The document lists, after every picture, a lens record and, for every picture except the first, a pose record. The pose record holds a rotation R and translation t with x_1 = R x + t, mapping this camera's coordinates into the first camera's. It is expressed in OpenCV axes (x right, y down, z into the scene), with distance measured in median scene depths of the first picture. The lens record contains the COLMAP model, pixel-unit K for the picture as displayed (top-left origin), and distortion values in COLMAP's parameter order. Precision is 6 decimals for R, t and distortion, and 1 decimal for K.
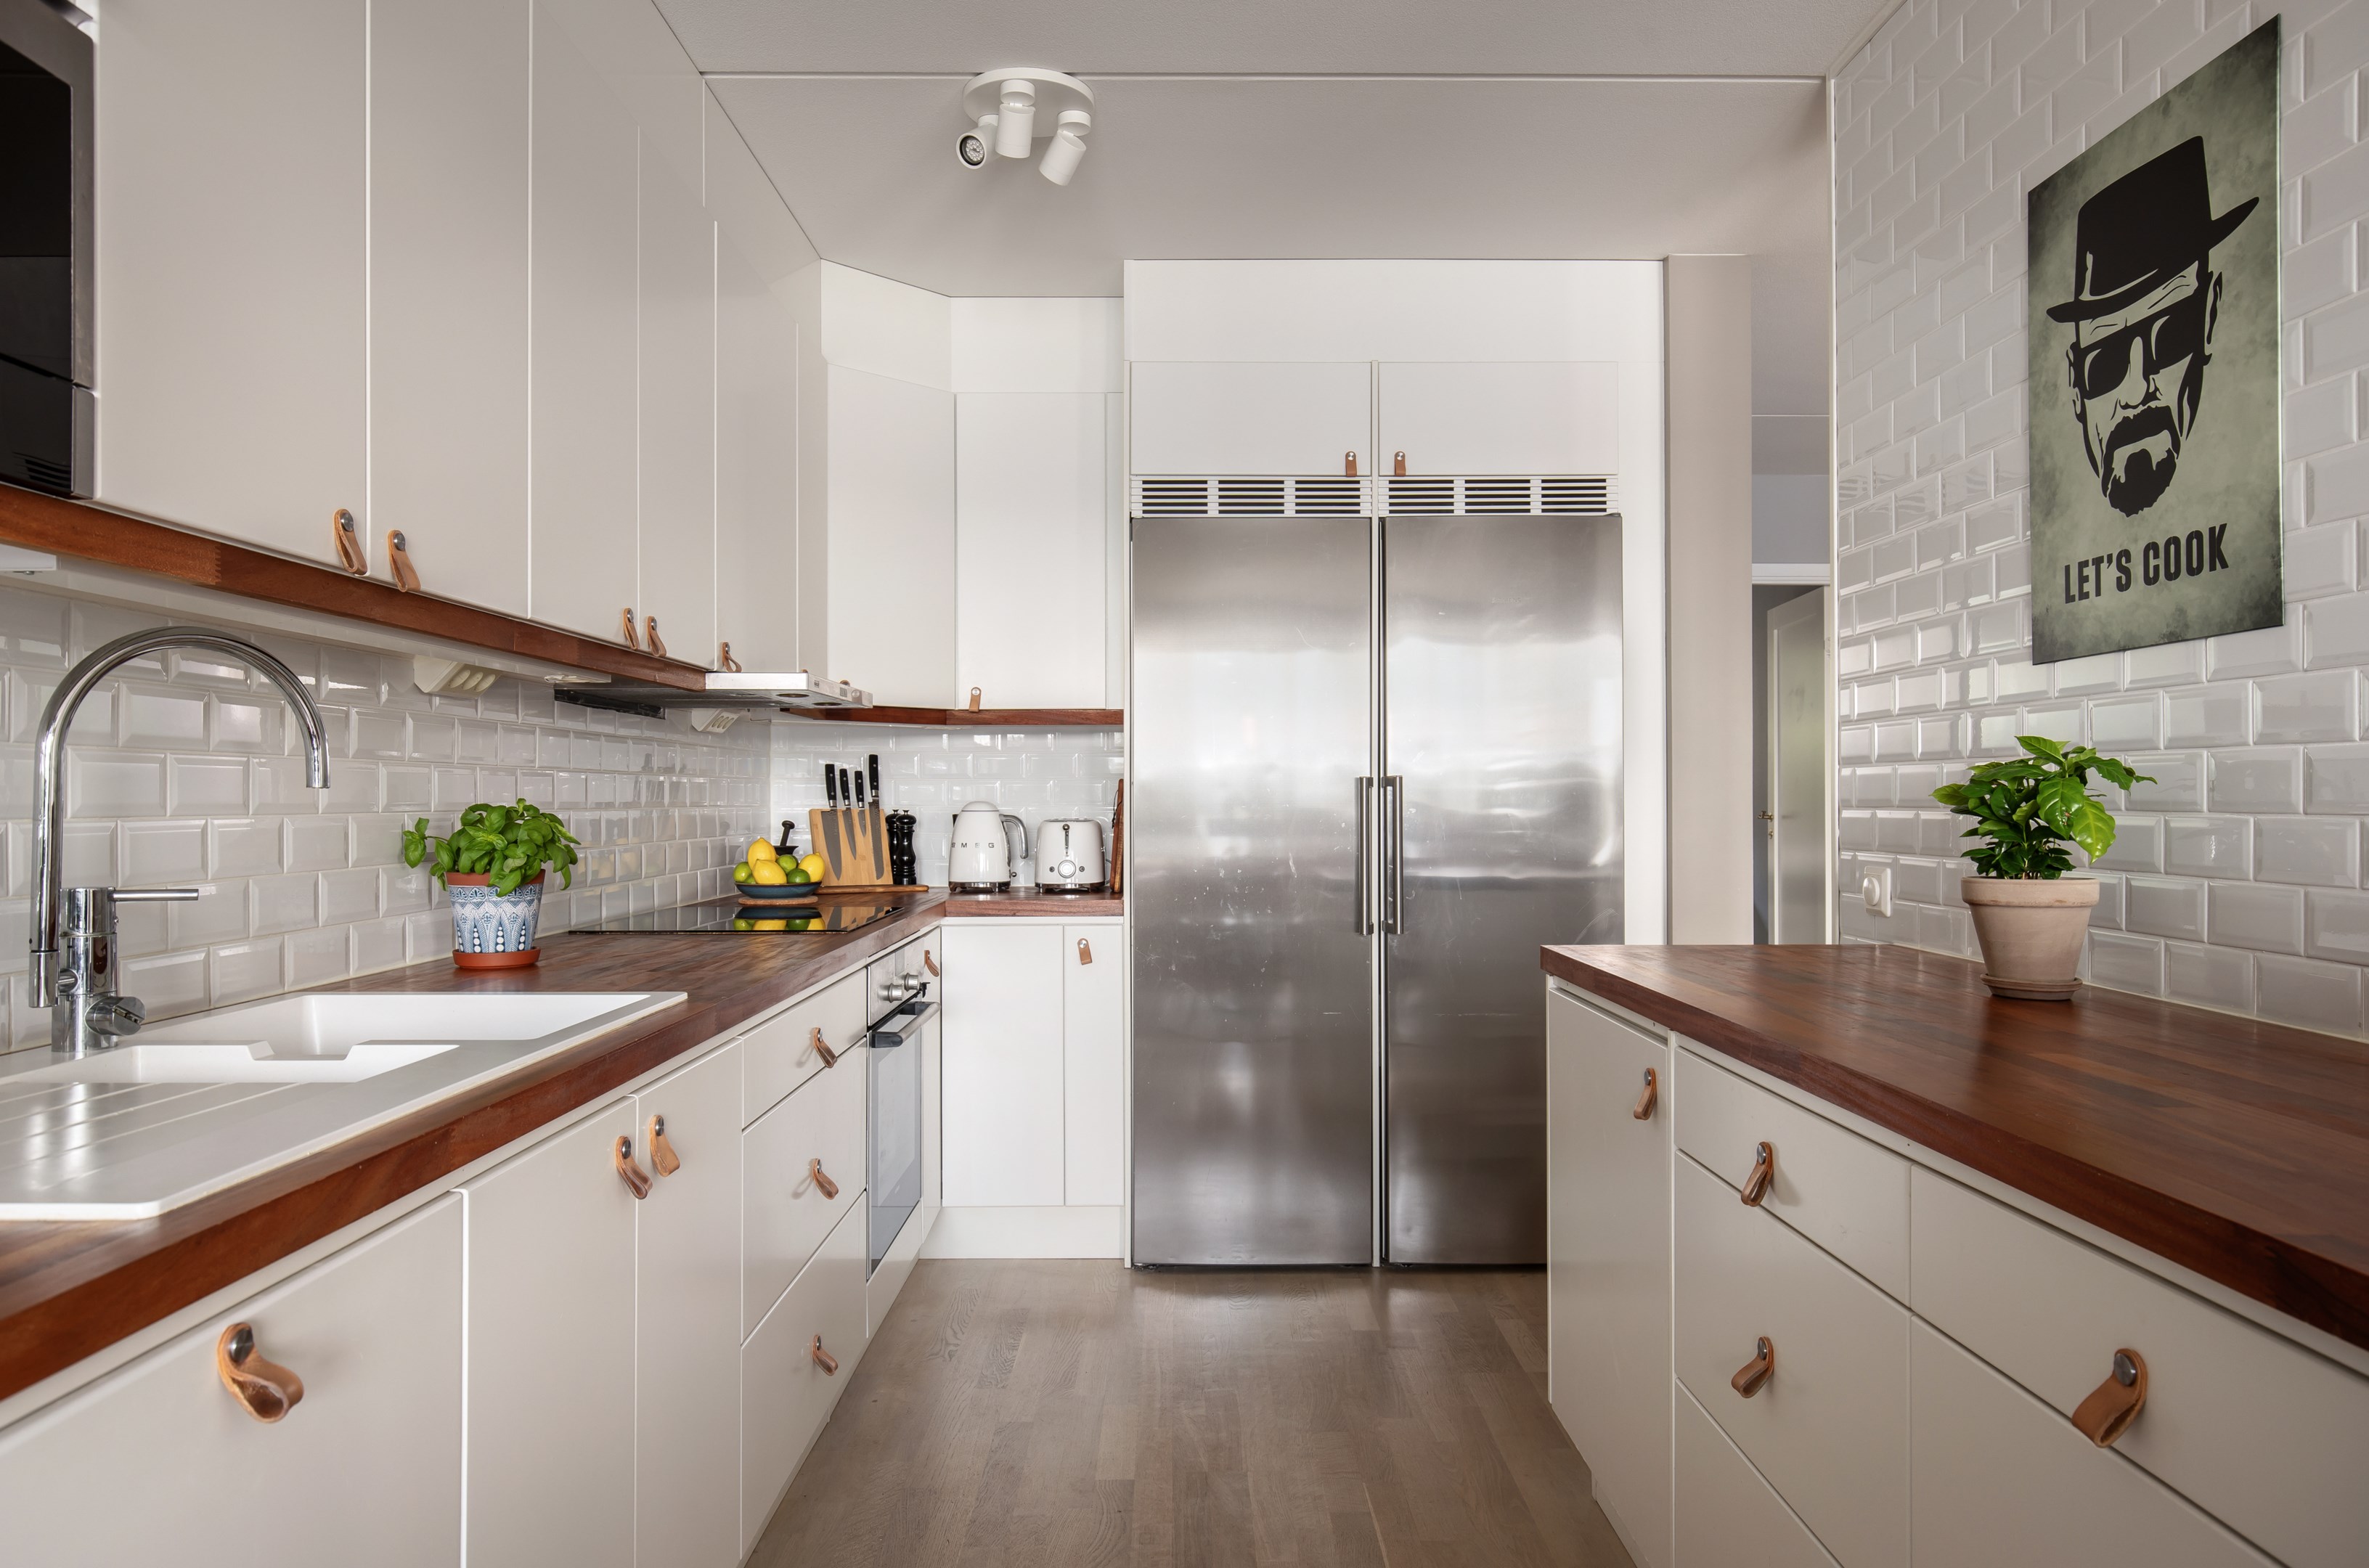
lens RADIAL K [[1497.3, 0, 1190.1], [0, 1497.3, 788.7], [0, 0, 1]] dist [0.000773, 0.005589]
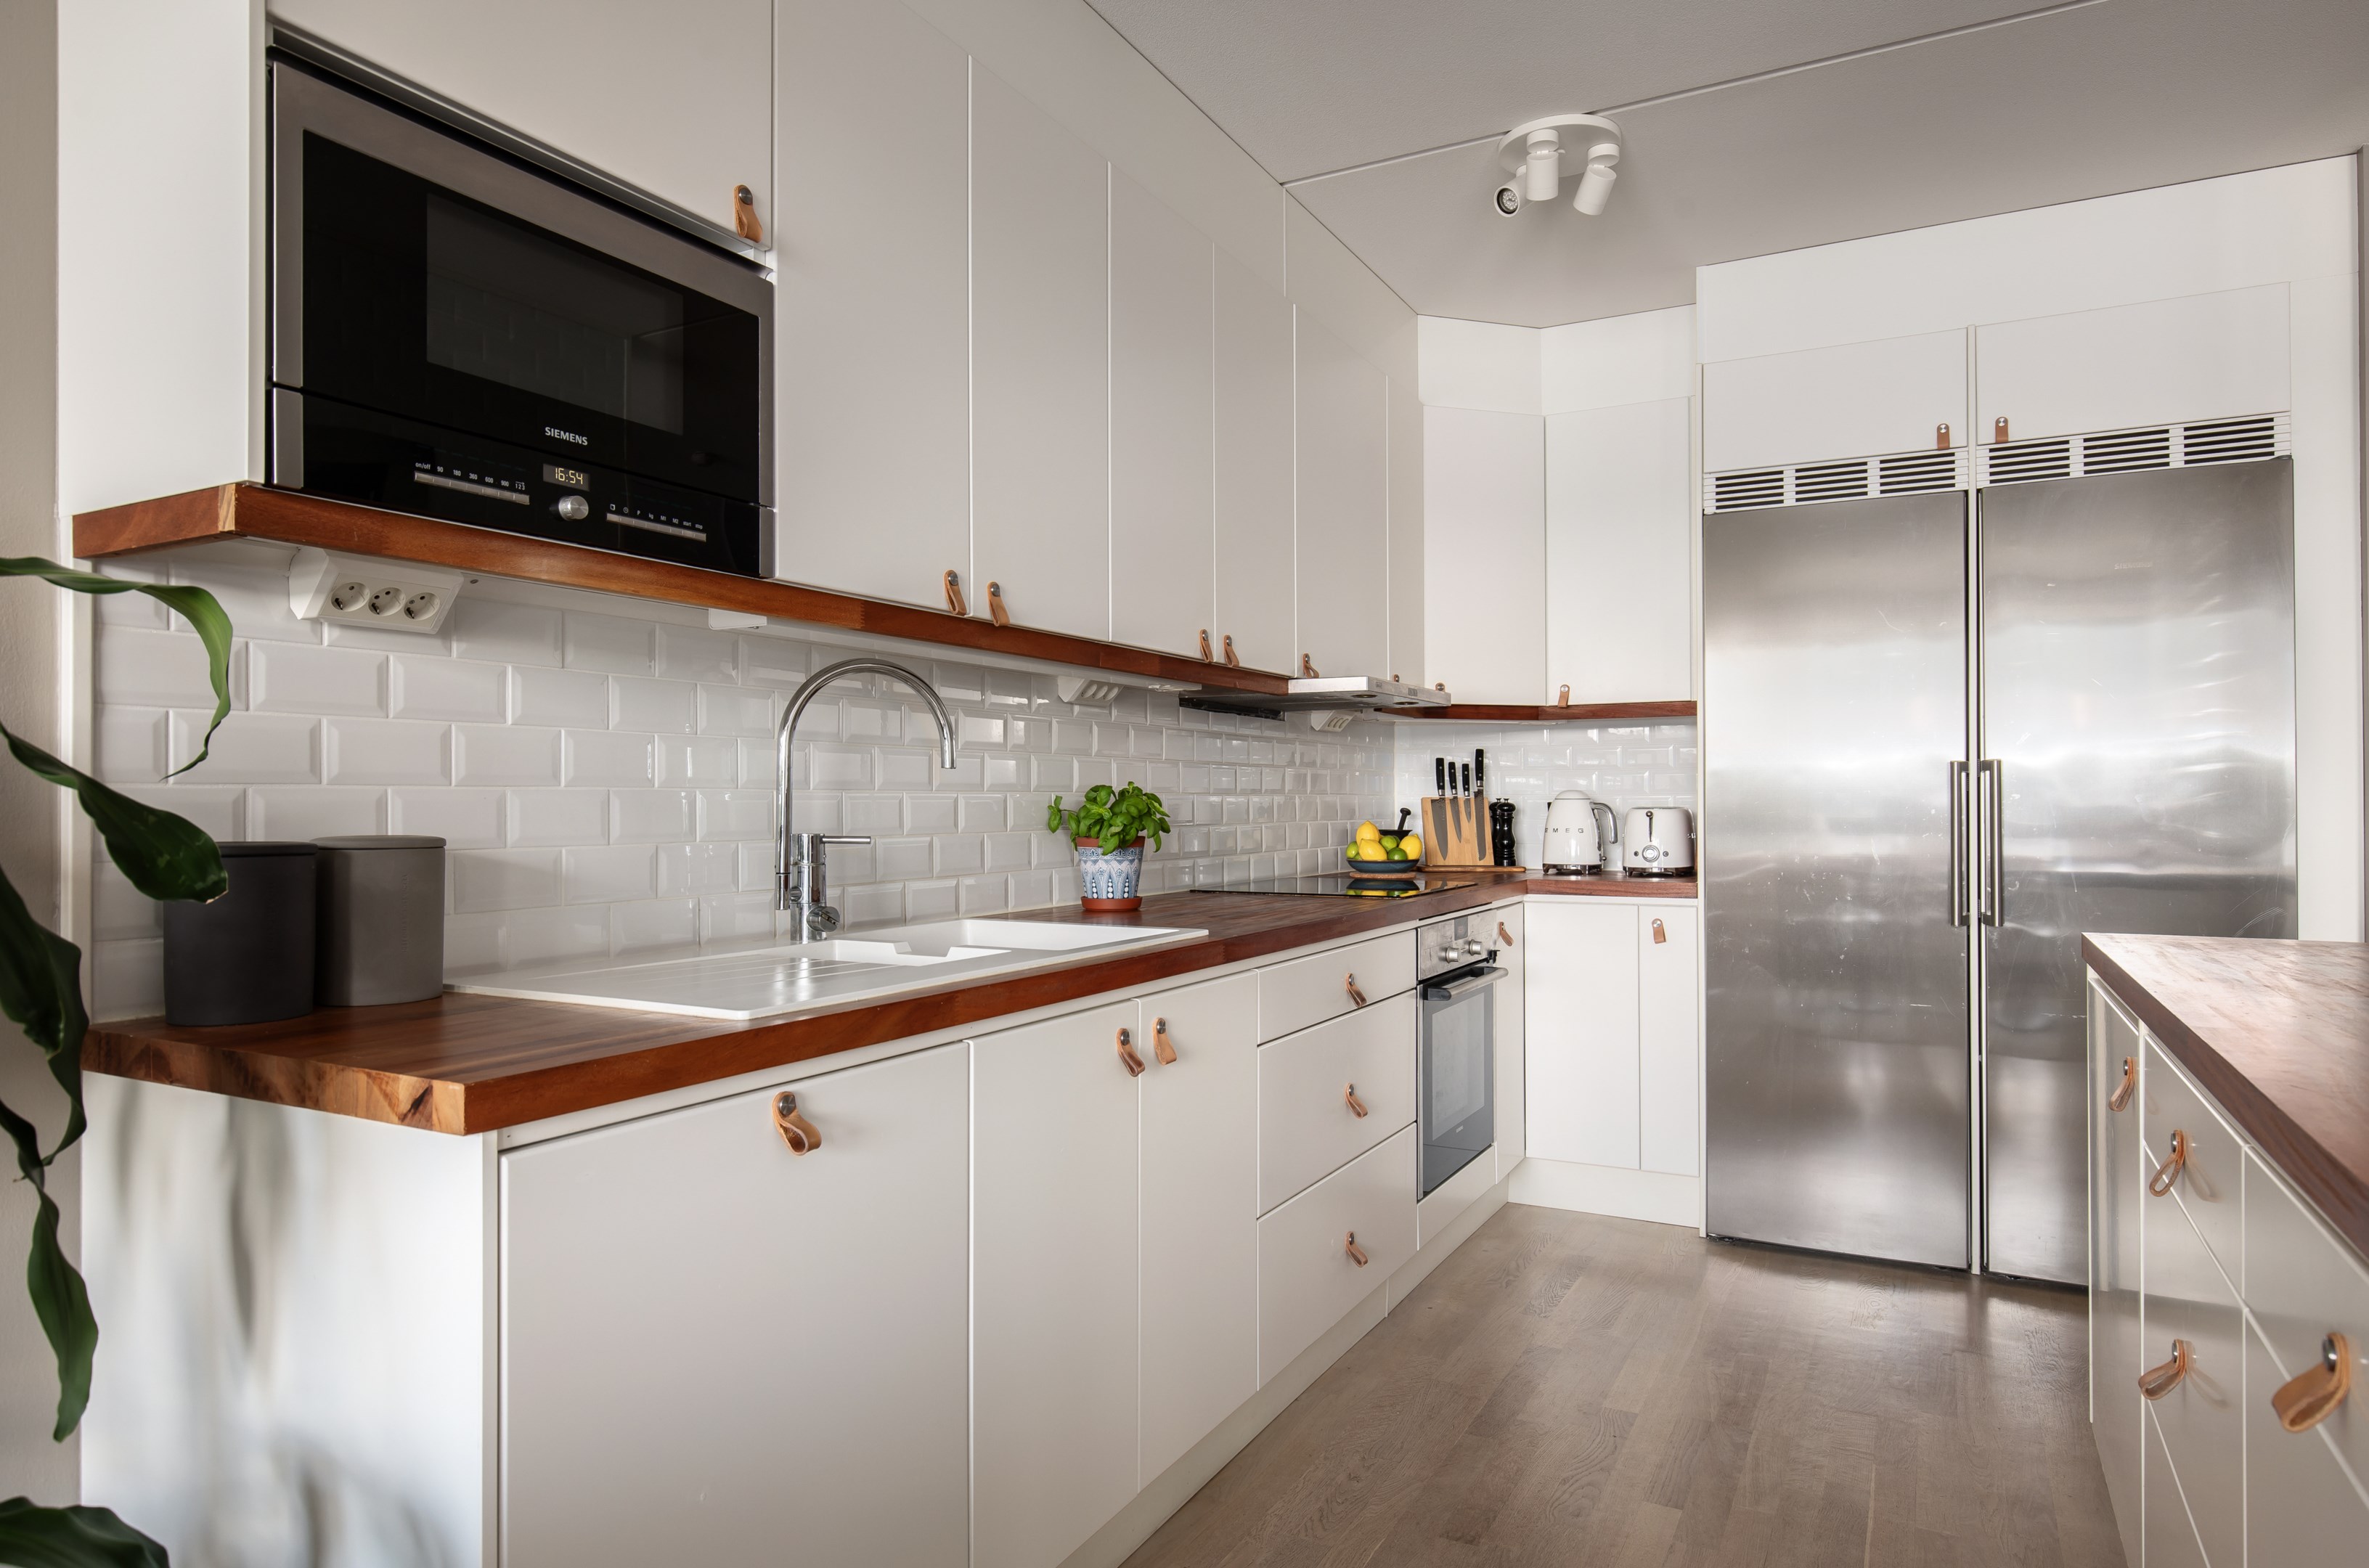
lens RADIAL K [[1416.1, 0, 1206.7], [0, 1416.1, 798.8], [0, 0, 1]] dist [0.000971, 0.000463]
pose [[0.878824, -0.001654, -0.477144, 0.125836], [0.003471, 0.999990, 0.002927, 0.011693], [0.477134, -0.004229, 0.878820, -0.027373]]
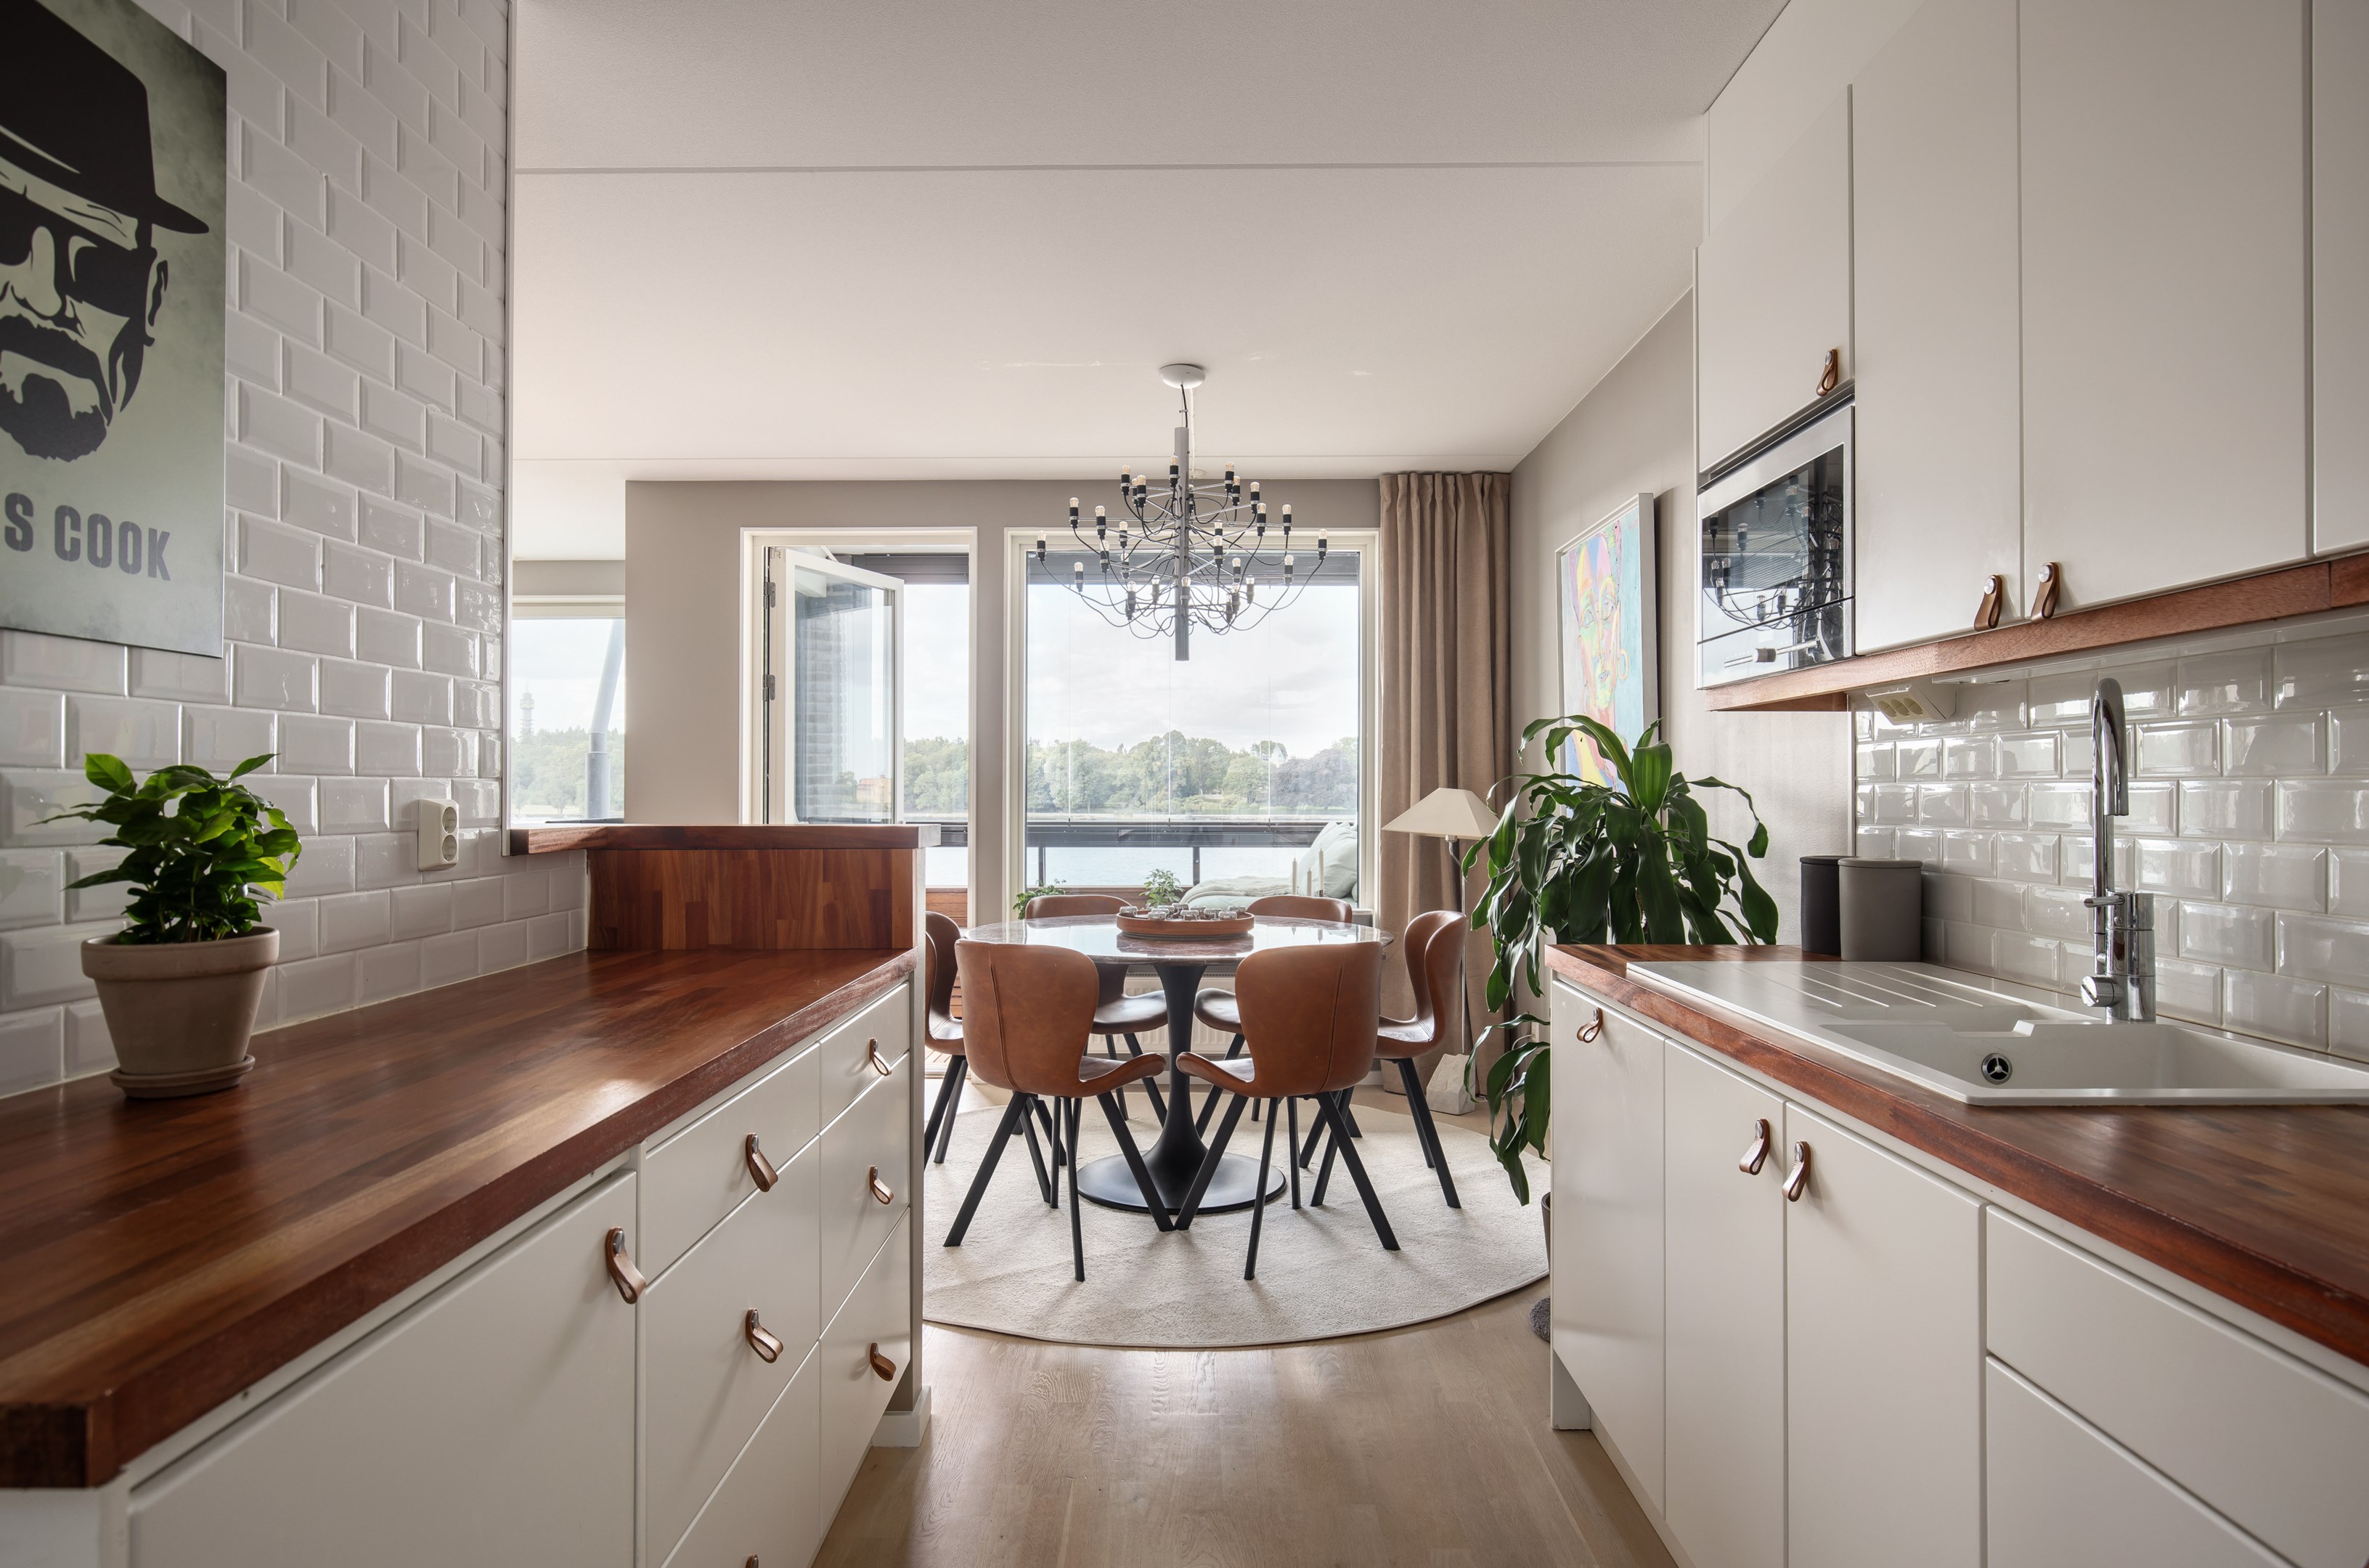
lens RADIAL K [[1356.1, 0, 1183.0], [0, 1356.1, 783.8], [0, 0, 1]] dist [-0.000522, 0.000053]
pose [[-0.999835, 0.000785, 0.018135, 0.046053], [0.000551, 0.999916, -0.012923, -0.009693], [-0.018143, -0.012911, -0.999752, 2.017298]]
